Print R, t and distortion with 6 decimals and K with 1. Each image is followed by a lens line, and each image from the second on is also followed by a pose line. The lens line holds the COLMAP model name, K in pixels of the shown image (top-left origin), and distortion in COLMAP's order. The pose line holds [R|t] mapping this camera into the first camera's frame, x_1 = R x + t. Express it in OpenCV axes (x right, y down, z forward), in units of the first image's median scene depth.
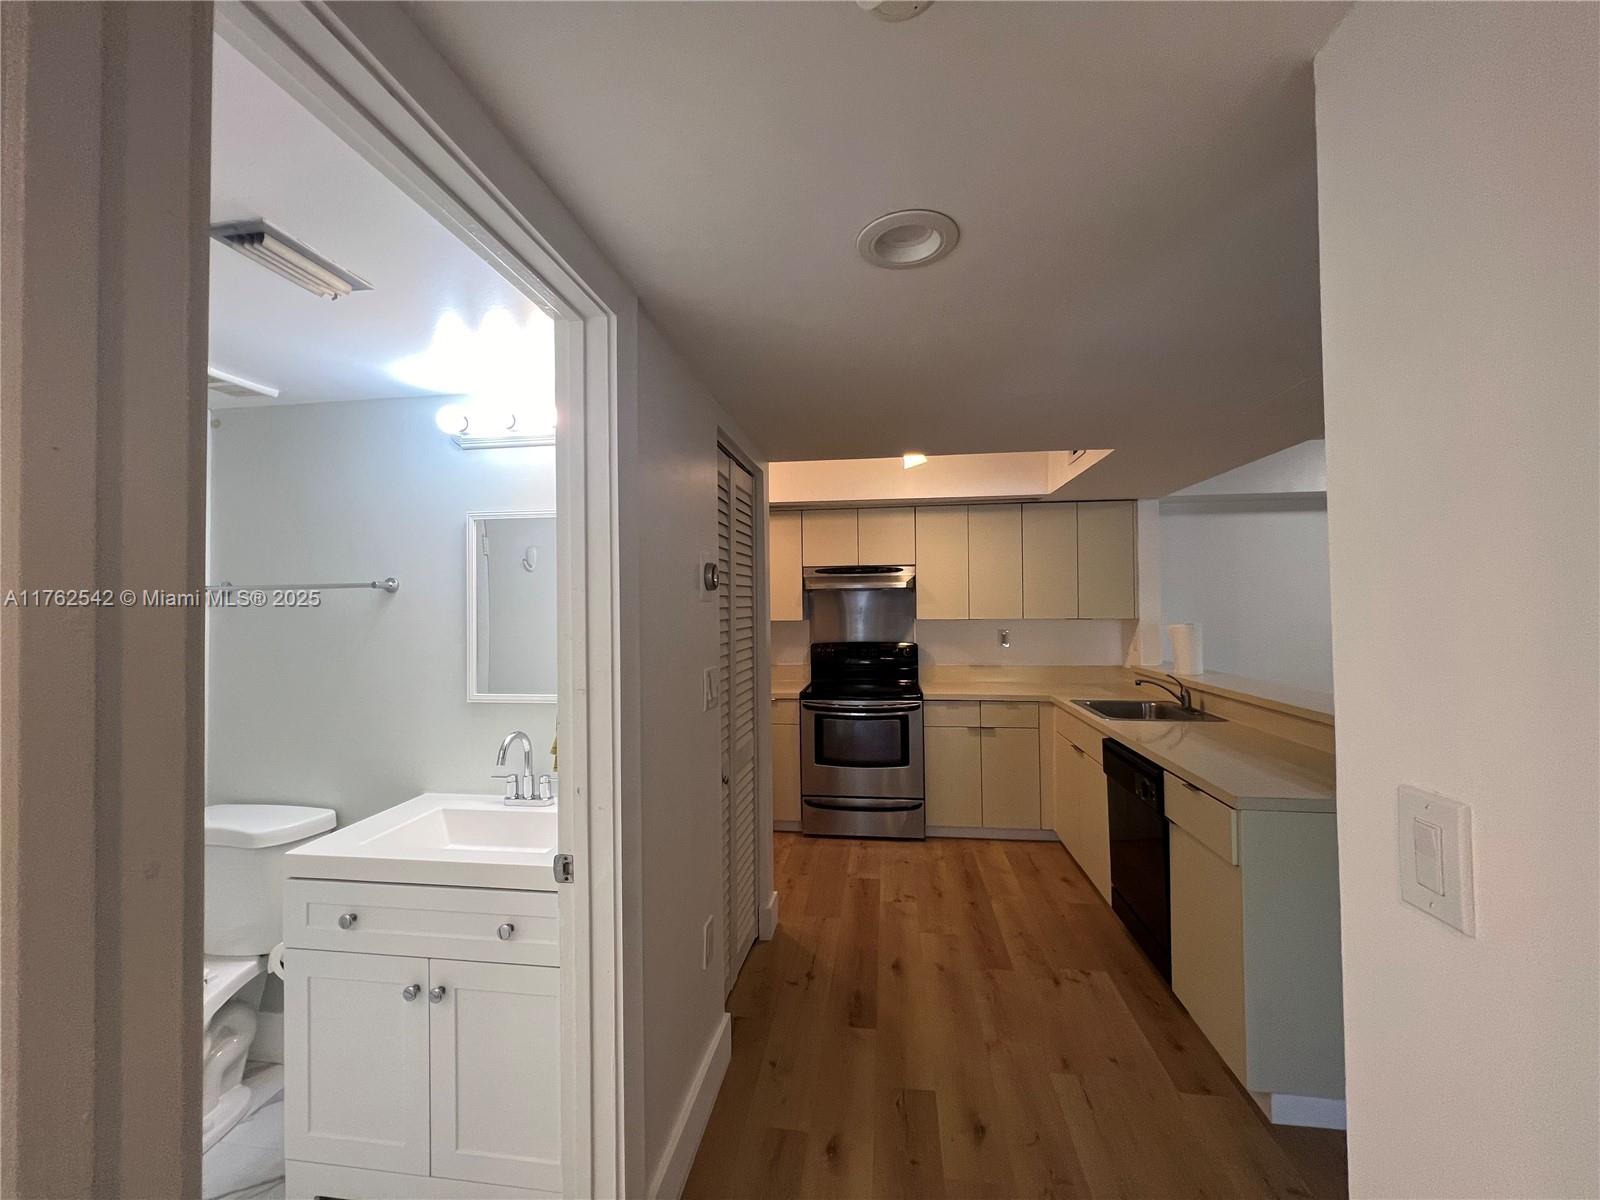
lens RADIAL K [[642.1, 0, 798.8], [0, 642.1, 589.8], [0, 0, 1]] dist [-0.003331, 0.001410]
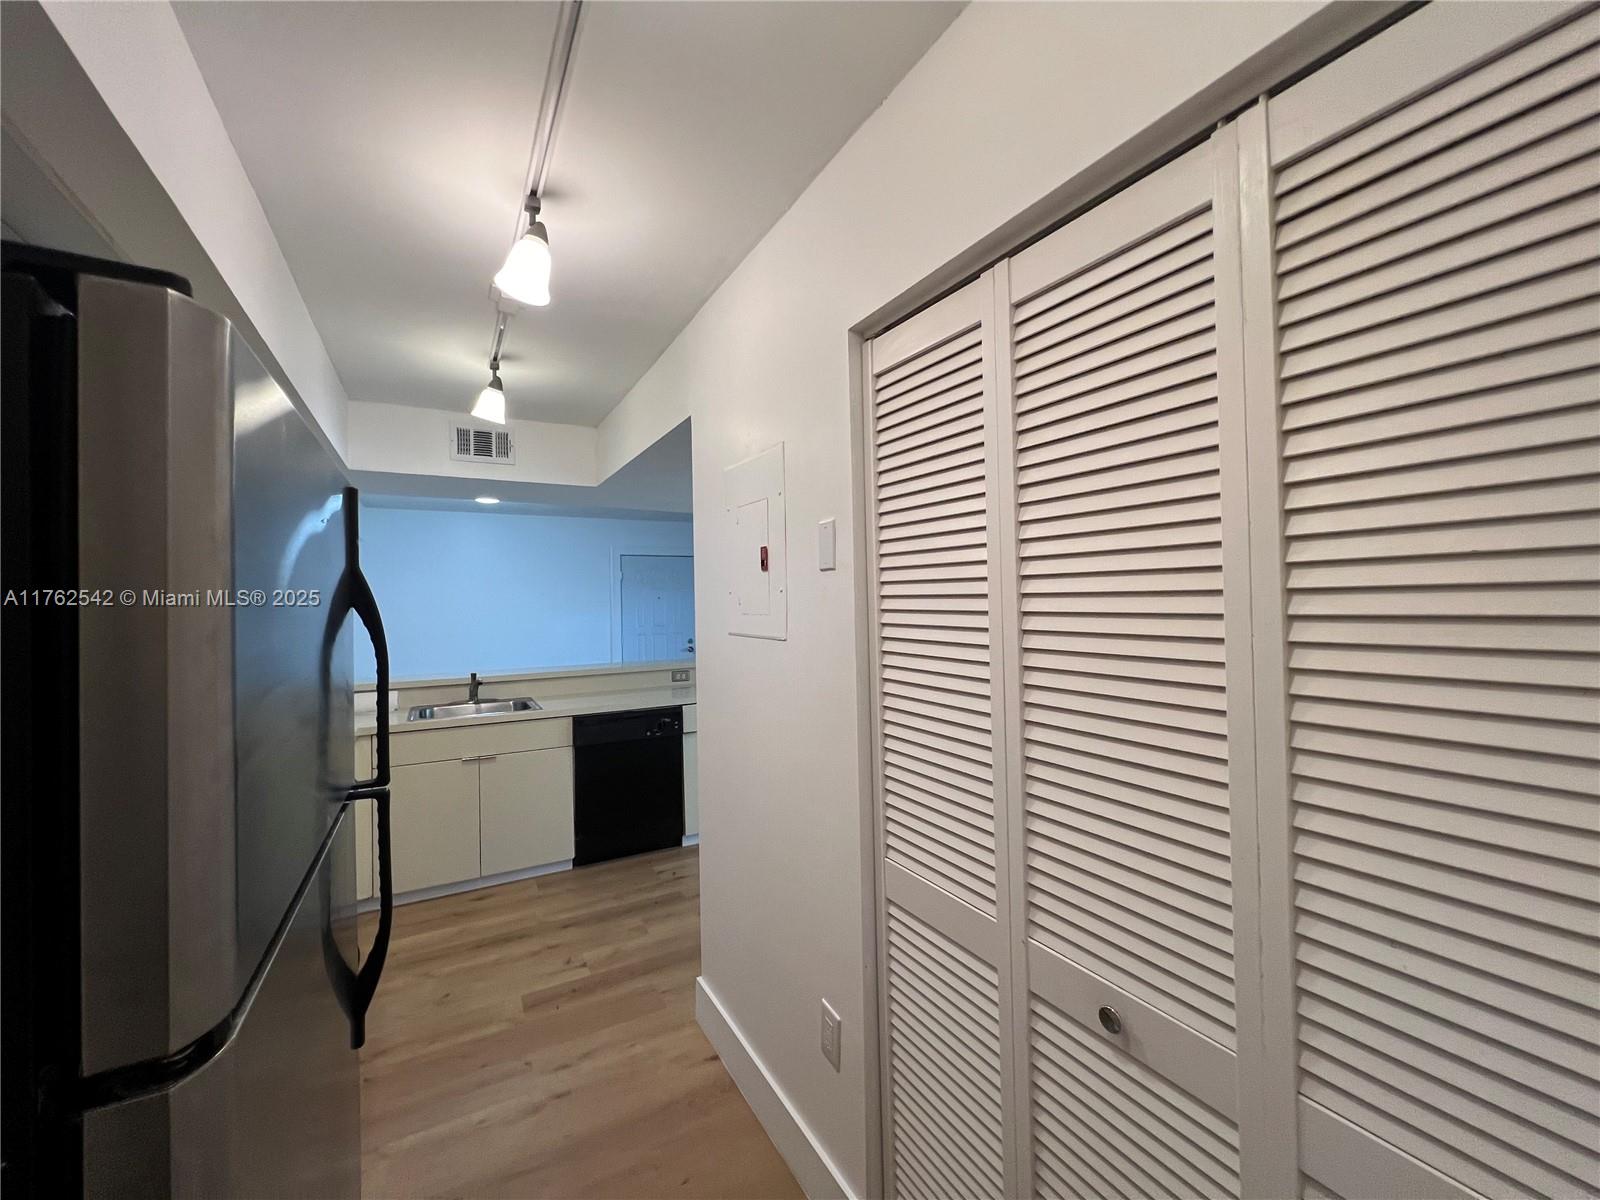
lens RADIAL K [[644.0, 0, 795.8], [0, 644.0, 595.8], [0, 0, 1]] dist [-0.001134, -0.000007]
pose [[-0.593400, 0.023253, 0.804572, -0.739401], [0.001503, 0.999613, -0.027781, 0.034363], [-0.804907, -0.015276, -0.593205, 1.376171]]
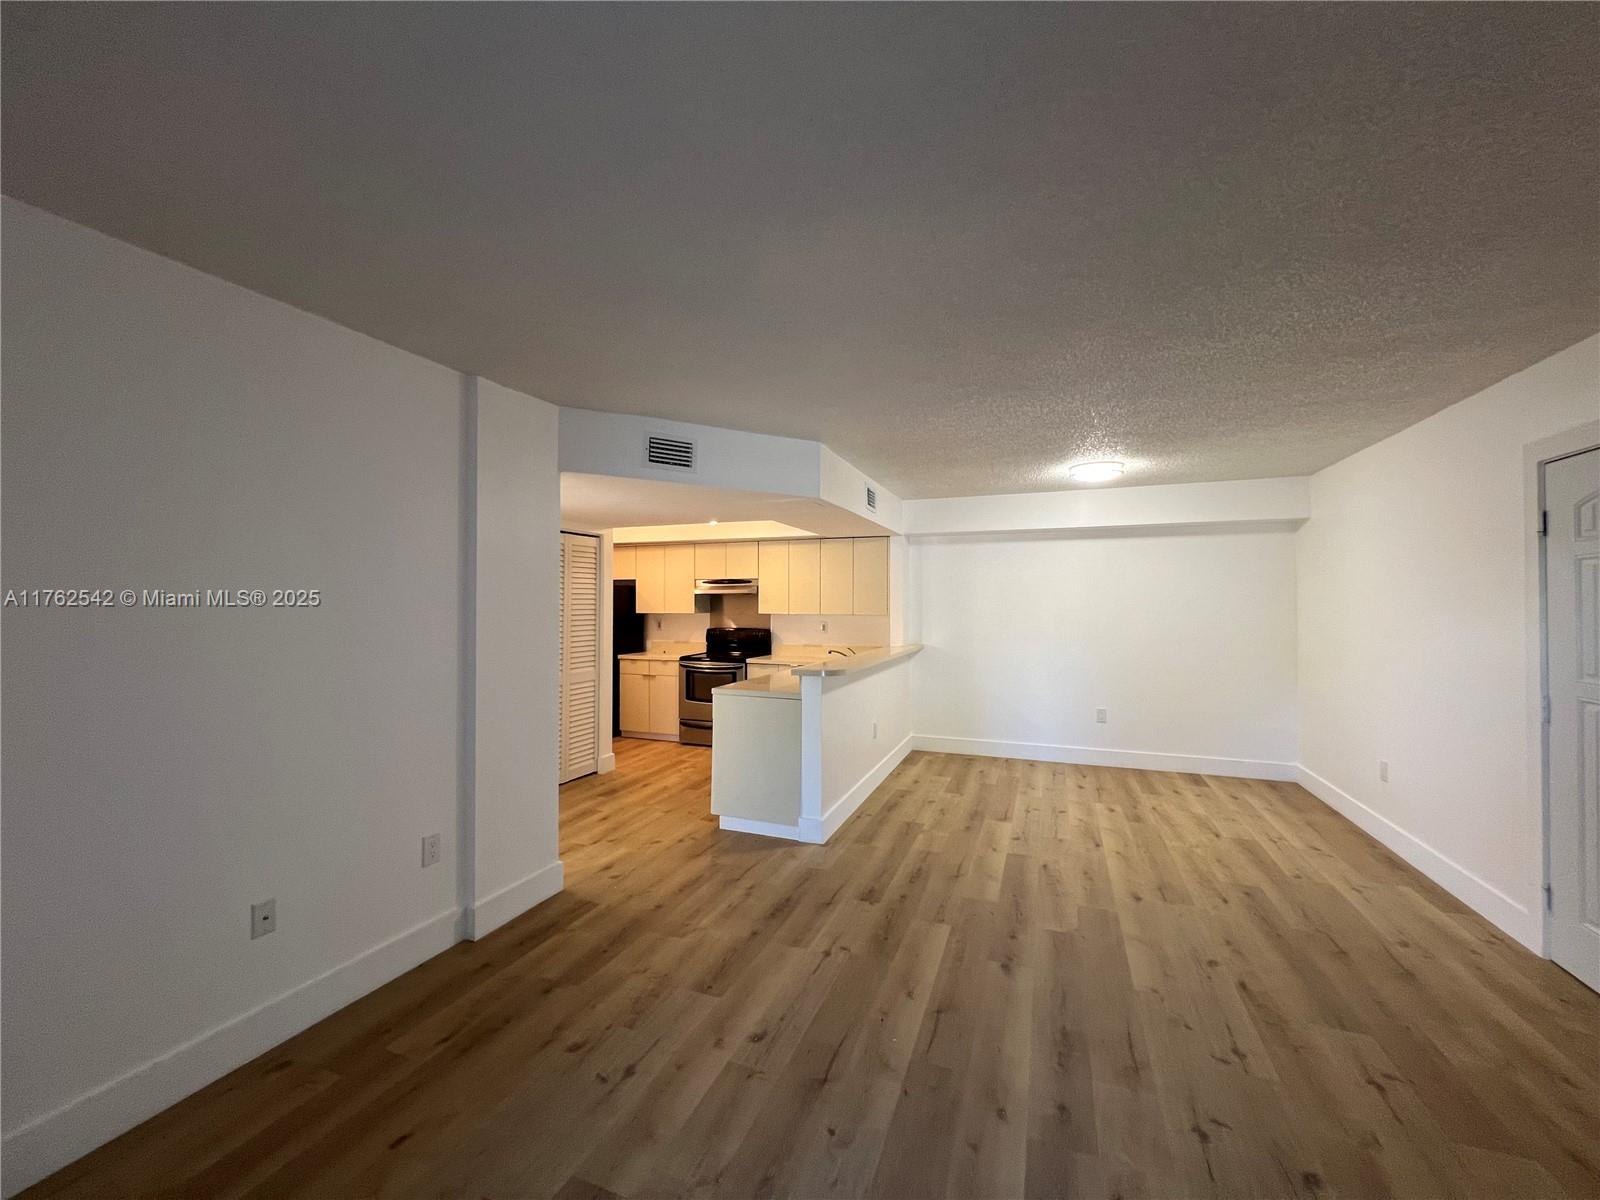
lens RADIAL K [[642.1, 0, 798.5], [0, 642.1, 598.2], [0, 0, 1]] dist [-0.003331, 0.001410]
pose [[0.972650, 0.009326, -0.232088, 0.945463], [-0.005066, 0.999808, 0.018946, -0.030290], [0.232220, -0.017252, 0.972510, -0.725551]]
